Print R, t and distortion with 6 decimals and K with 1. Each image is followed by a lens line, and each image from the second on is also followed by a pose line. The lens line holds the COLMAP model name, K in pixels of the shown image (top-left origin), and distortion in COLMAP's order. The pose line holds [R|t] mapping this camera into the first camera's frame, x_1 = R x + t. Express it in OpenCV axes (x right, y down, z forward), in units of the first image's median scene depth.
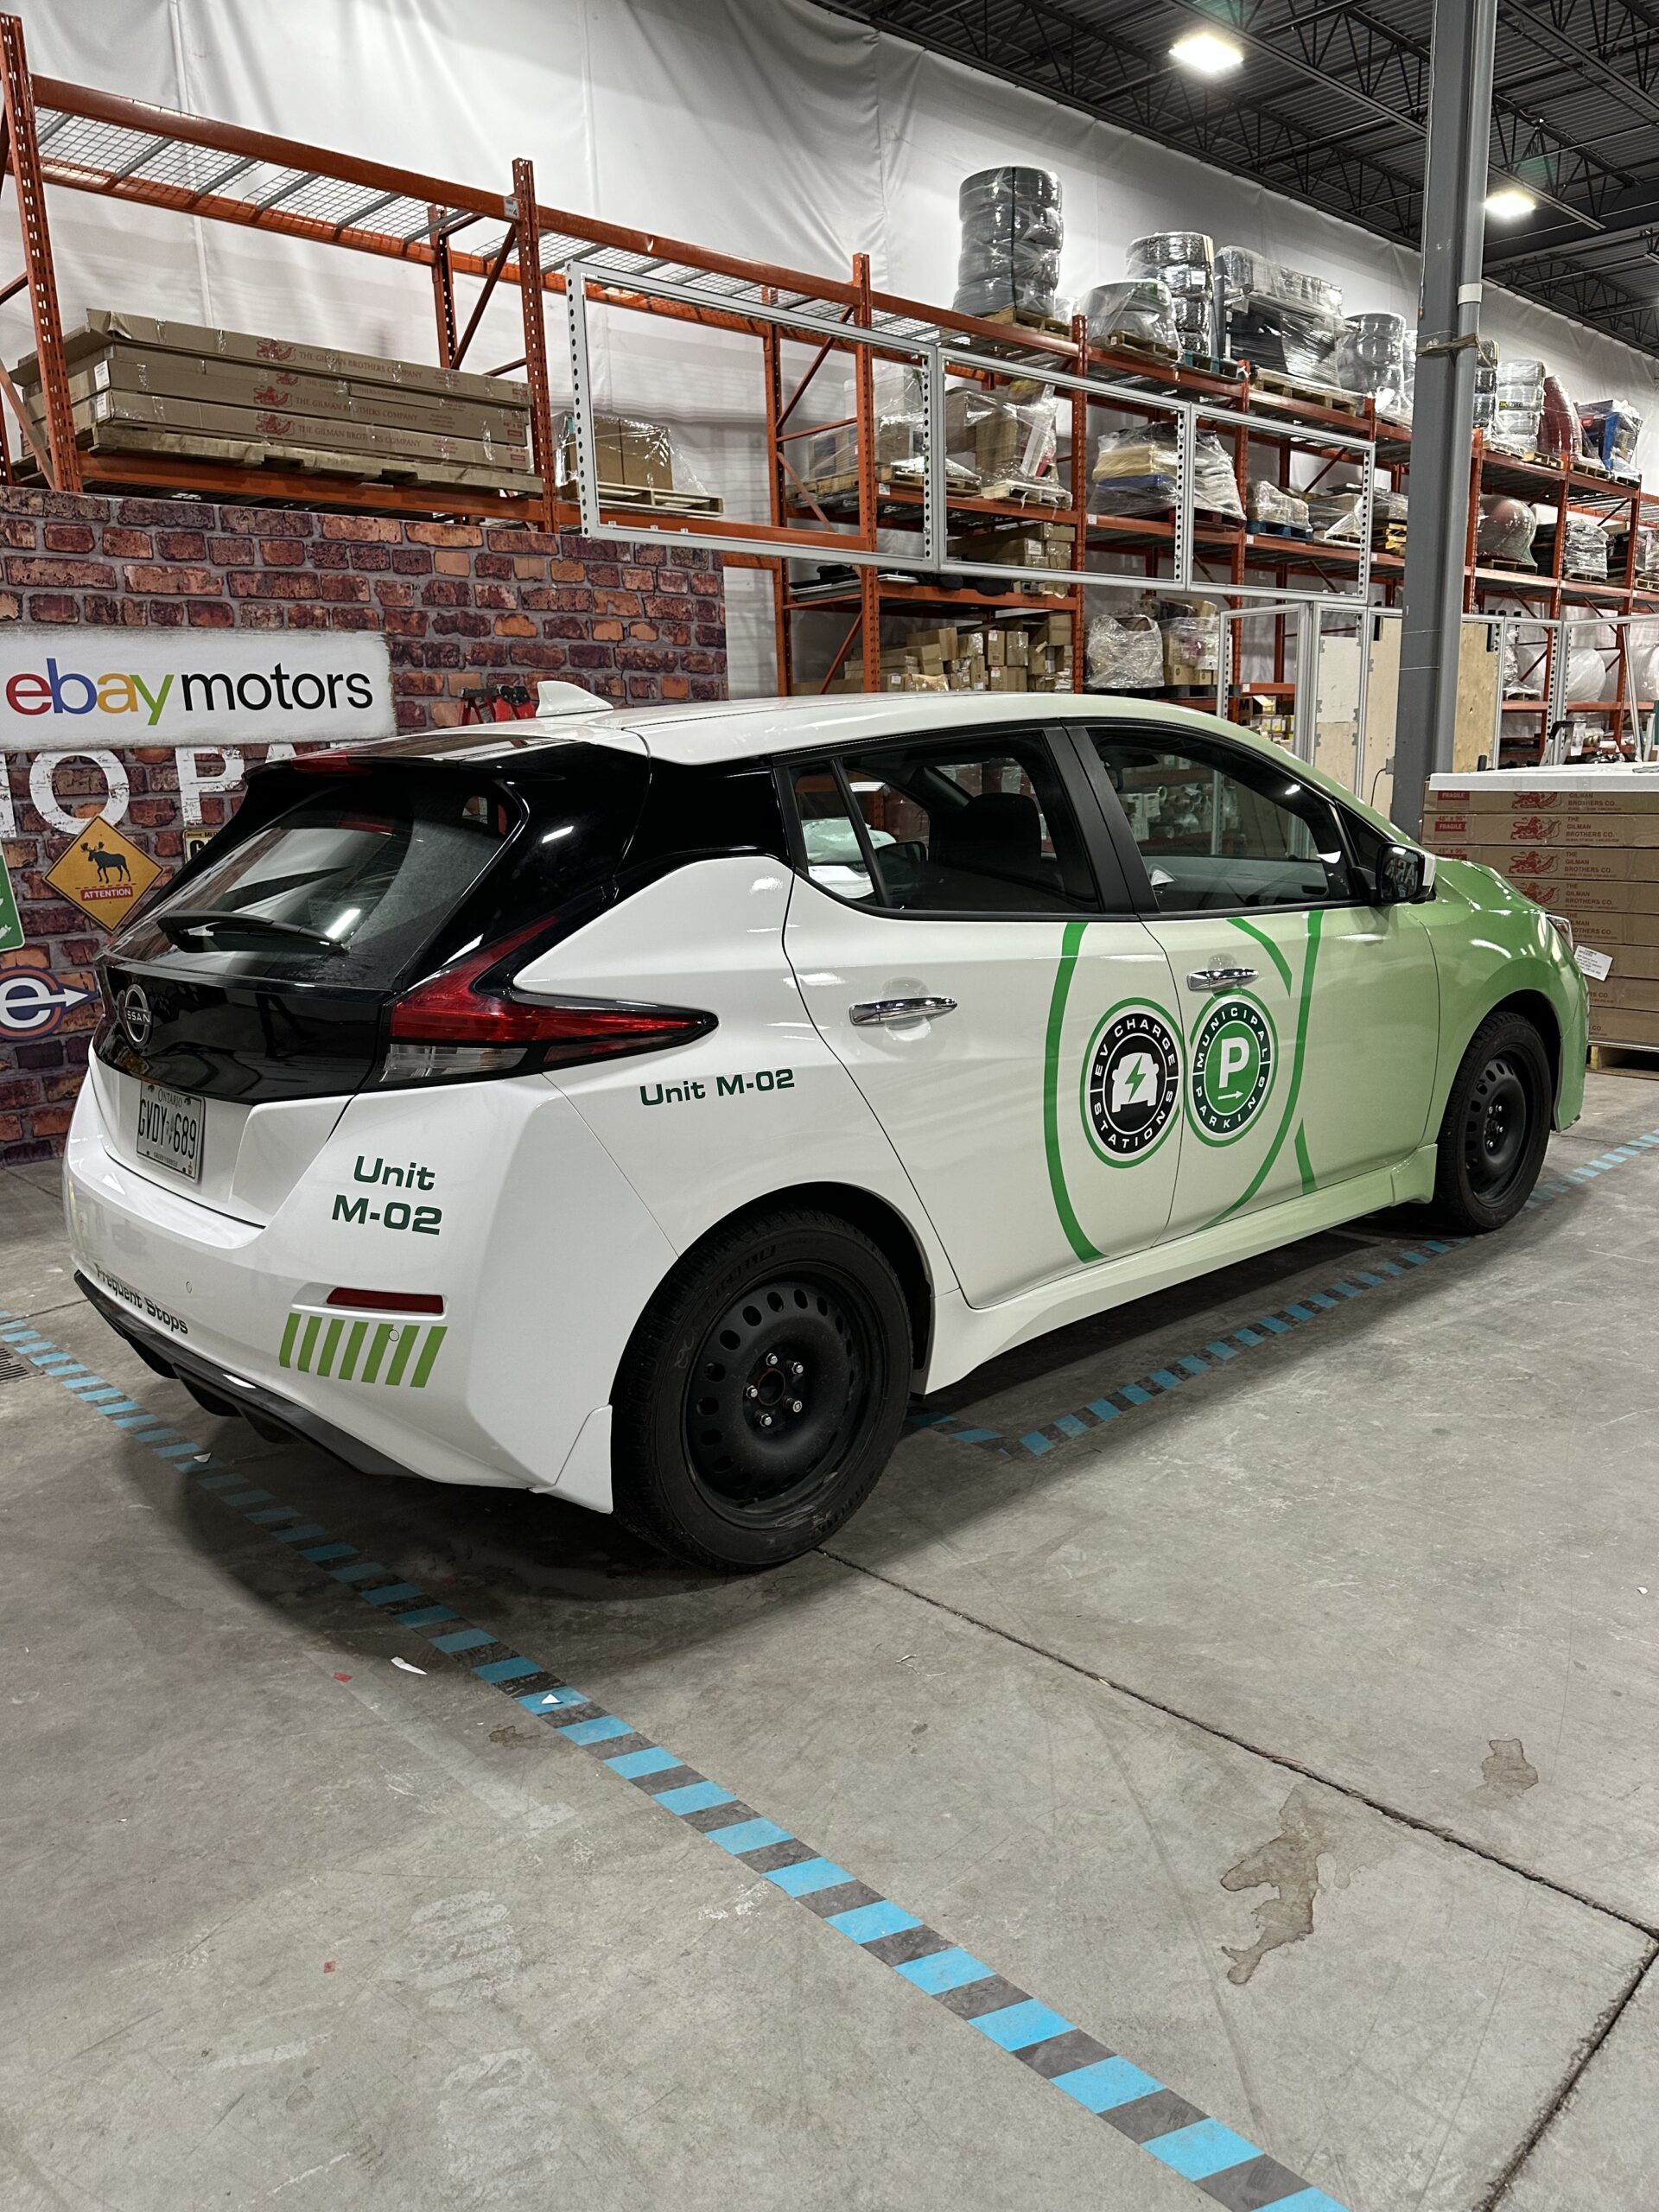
lens RADIAL K [[1557.8, 0, 832.4], [0, 1557.8, 1117.1], [0, 0, 1]] dist [0.024971, -0.034168]
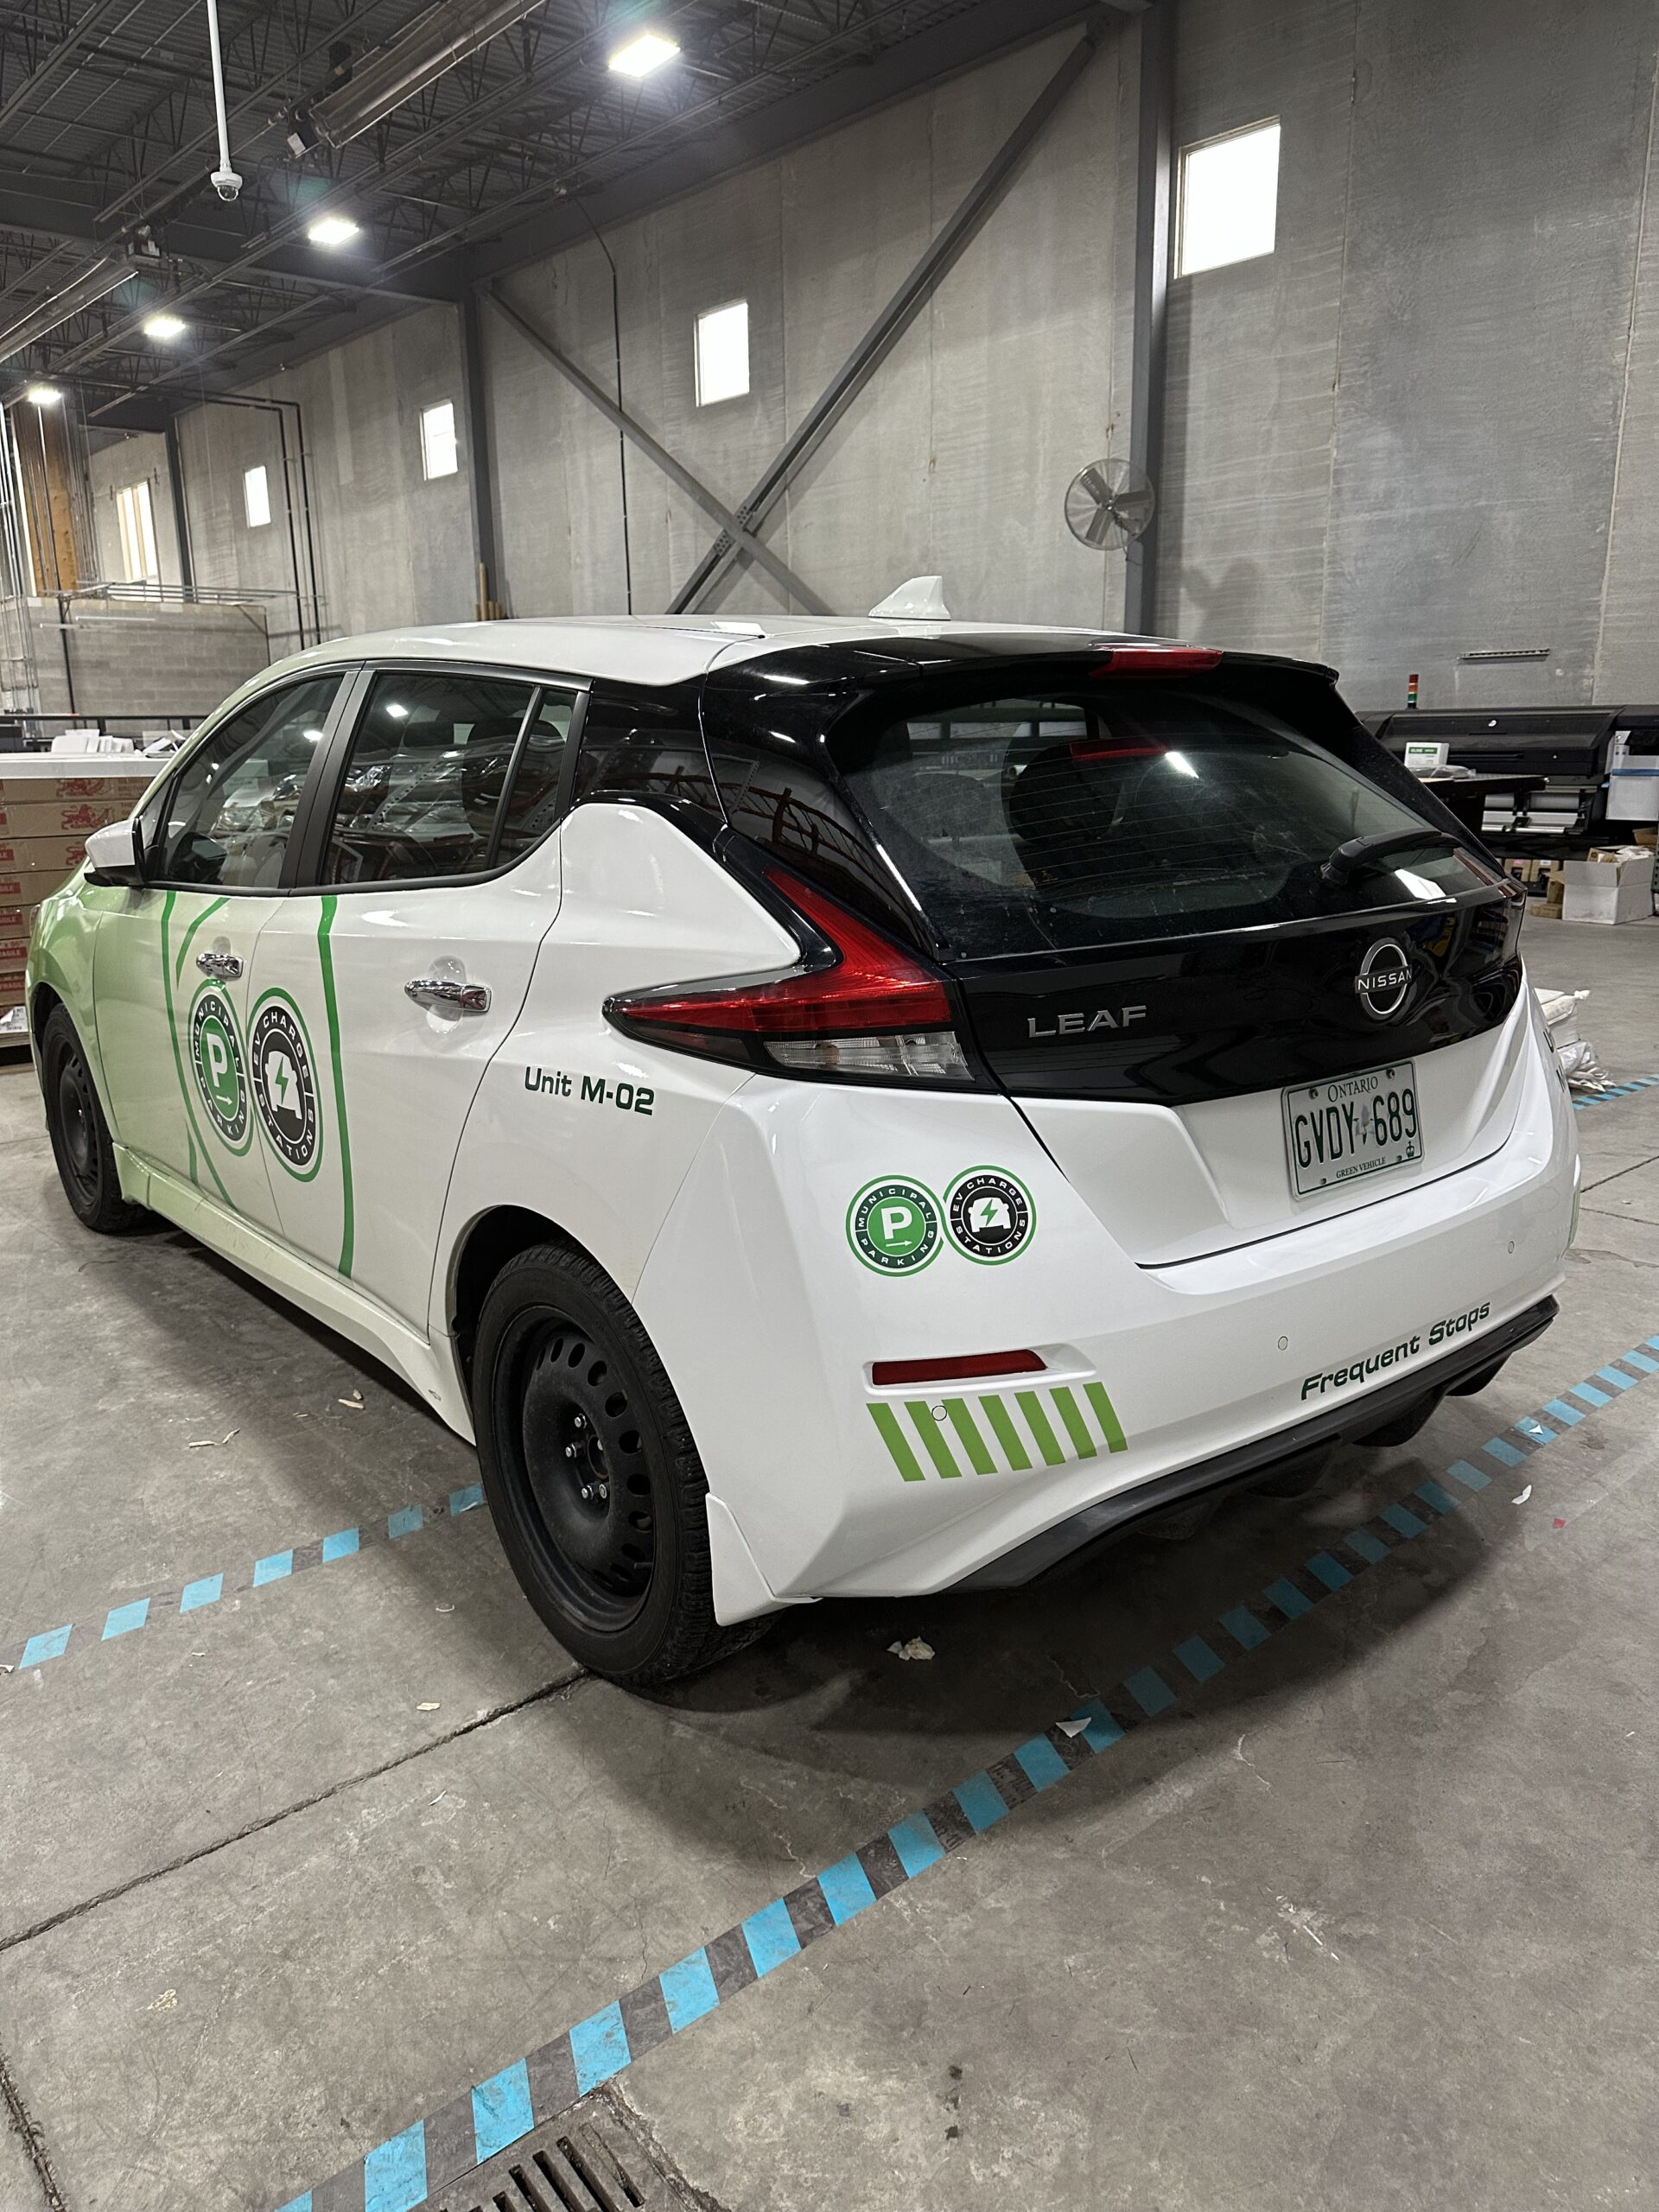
lens RADIAL K [[1557.8, 0, 832.4], [0, 1557.8, 1117.1], [0, 0, 1]] dist [0.024971, -0.034168]
pose [[0.054352, -0.209377, 0.976323, -0.575011], [0.233951, 0.953223, 0.191399, -0.098510], [-0.970728, 0.218009, 0.100794, 0.569829]]
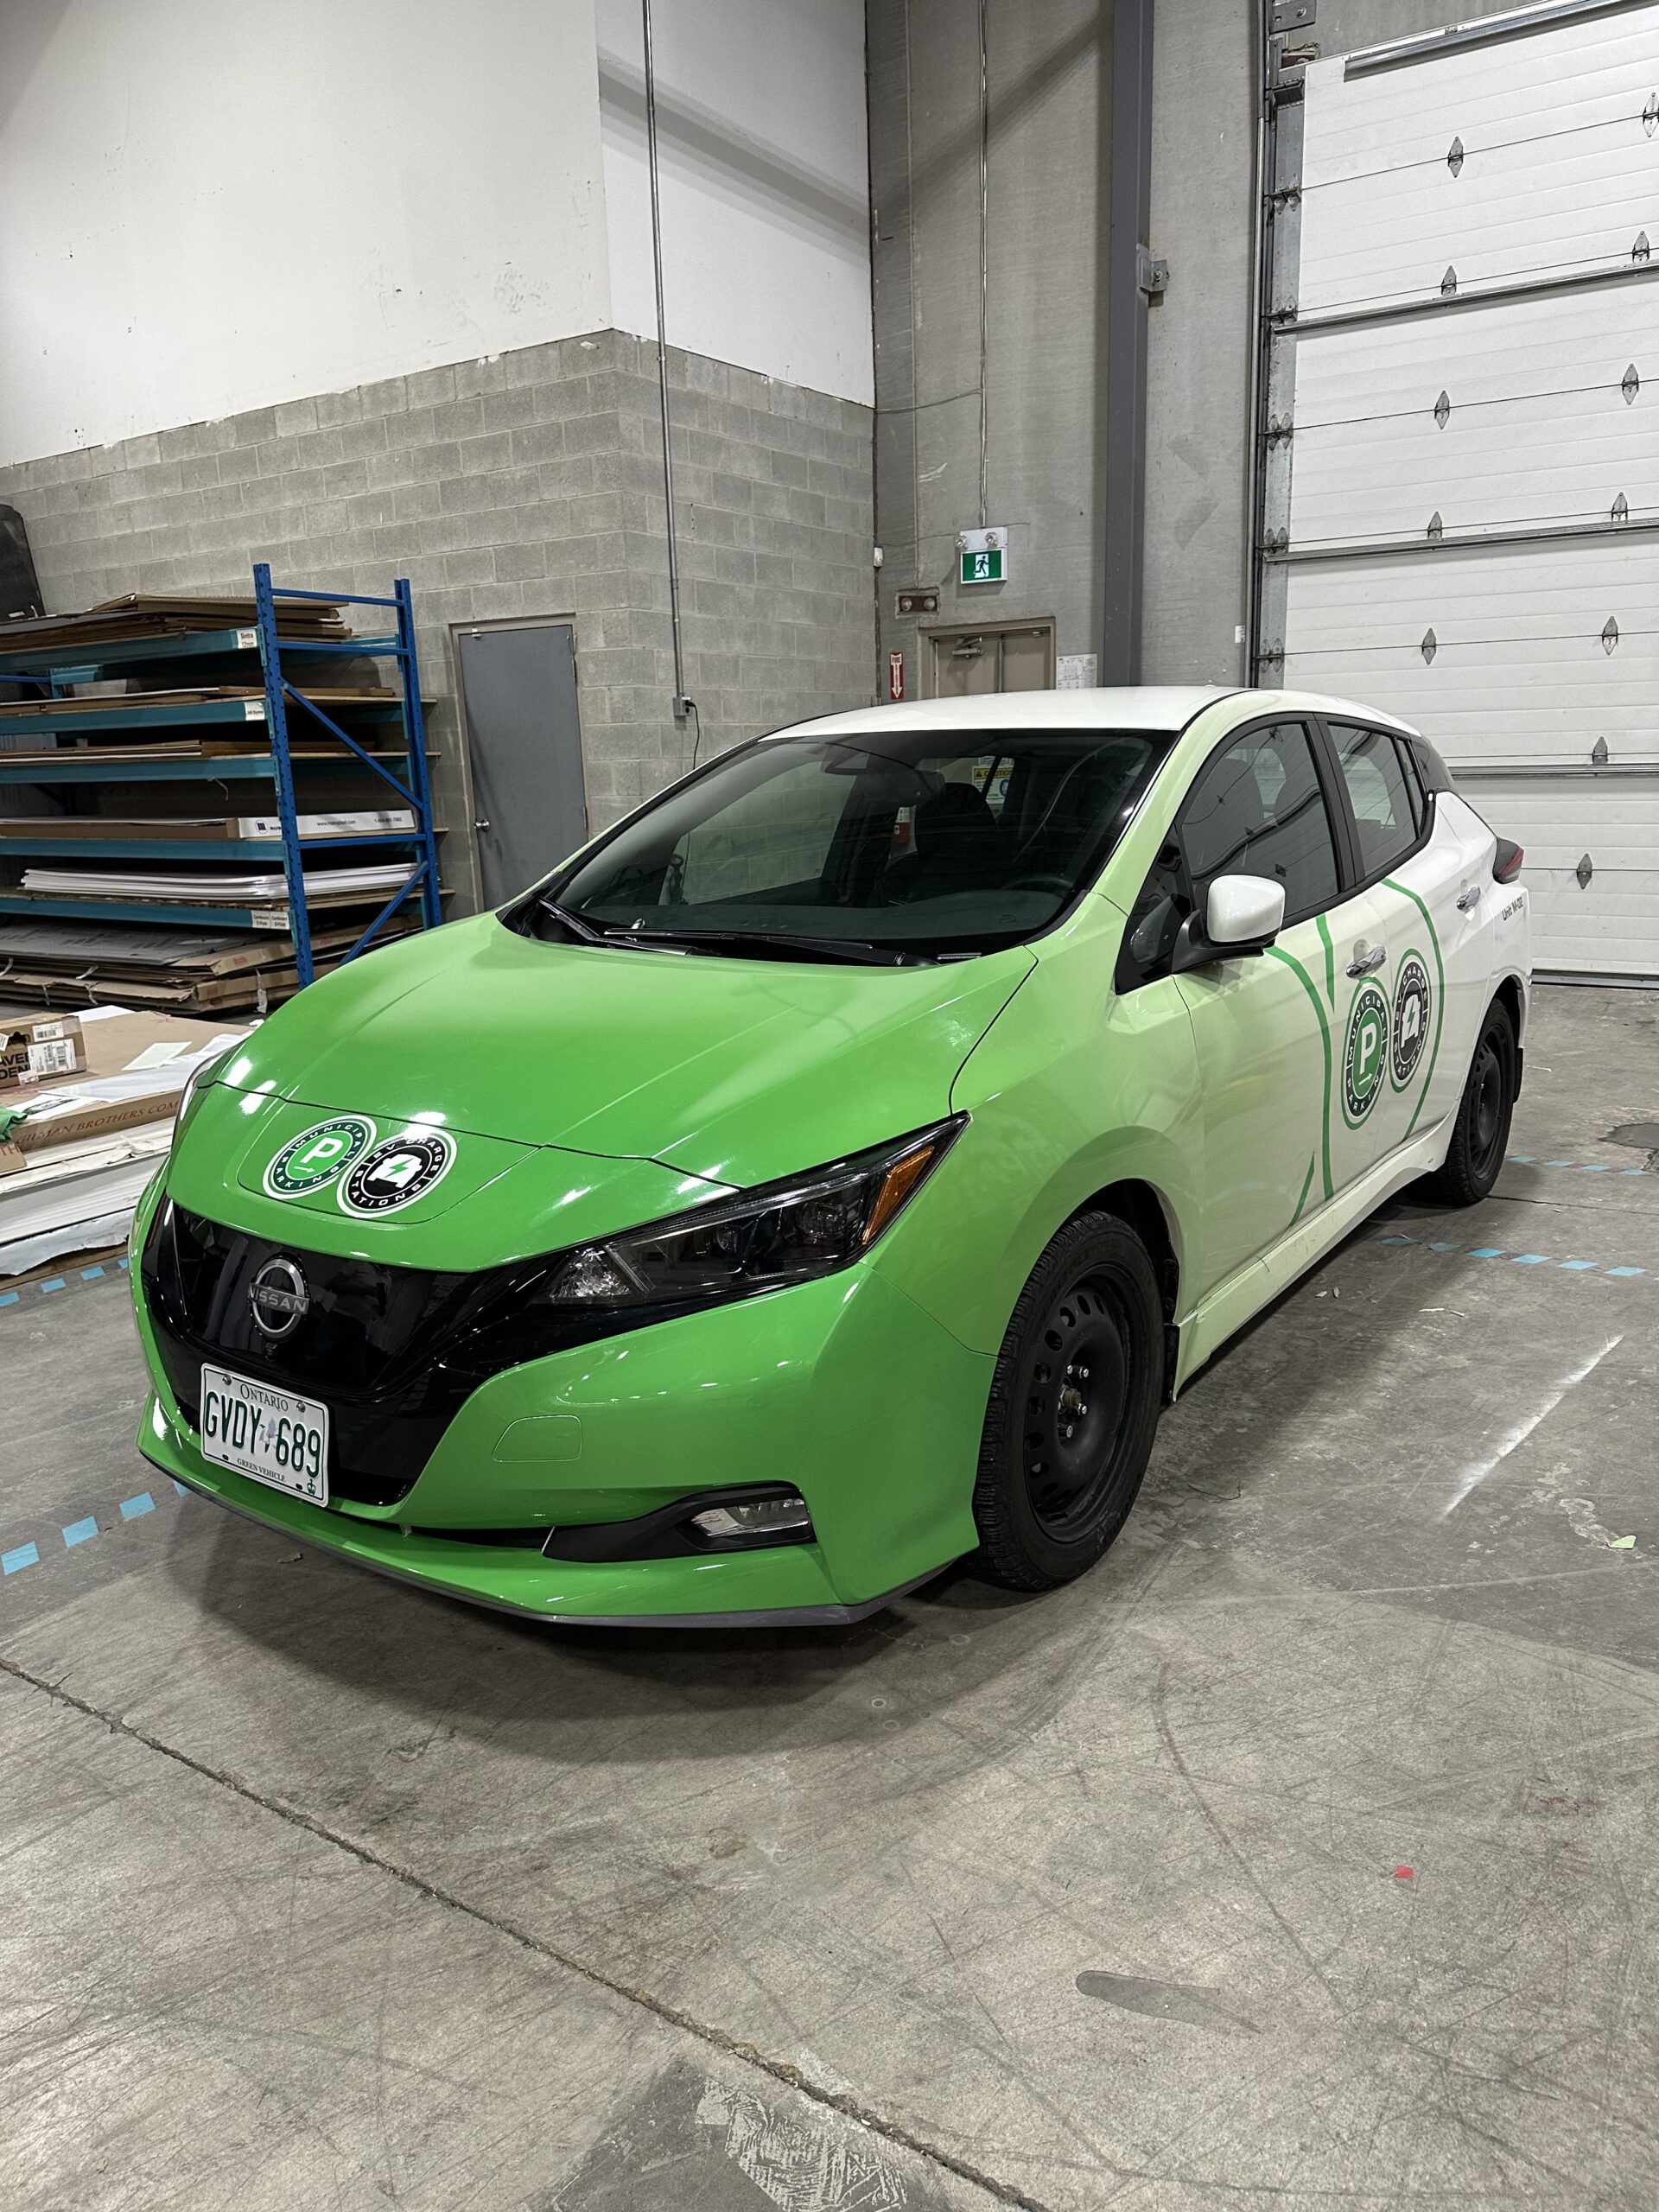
lens RADIAL K [[1557.8, 0, 832.4], [0, 1557.8, 1117.1], [0, 0, 1]] dist [0.024971, -0.034168]
pose [[-0.974568, 0.107765, -0.196477, 0.287787], [0.010295, 0.897382, 0.441134, -0.318642], [0.223854, 0.427892, -0.875670, 1.345327]]
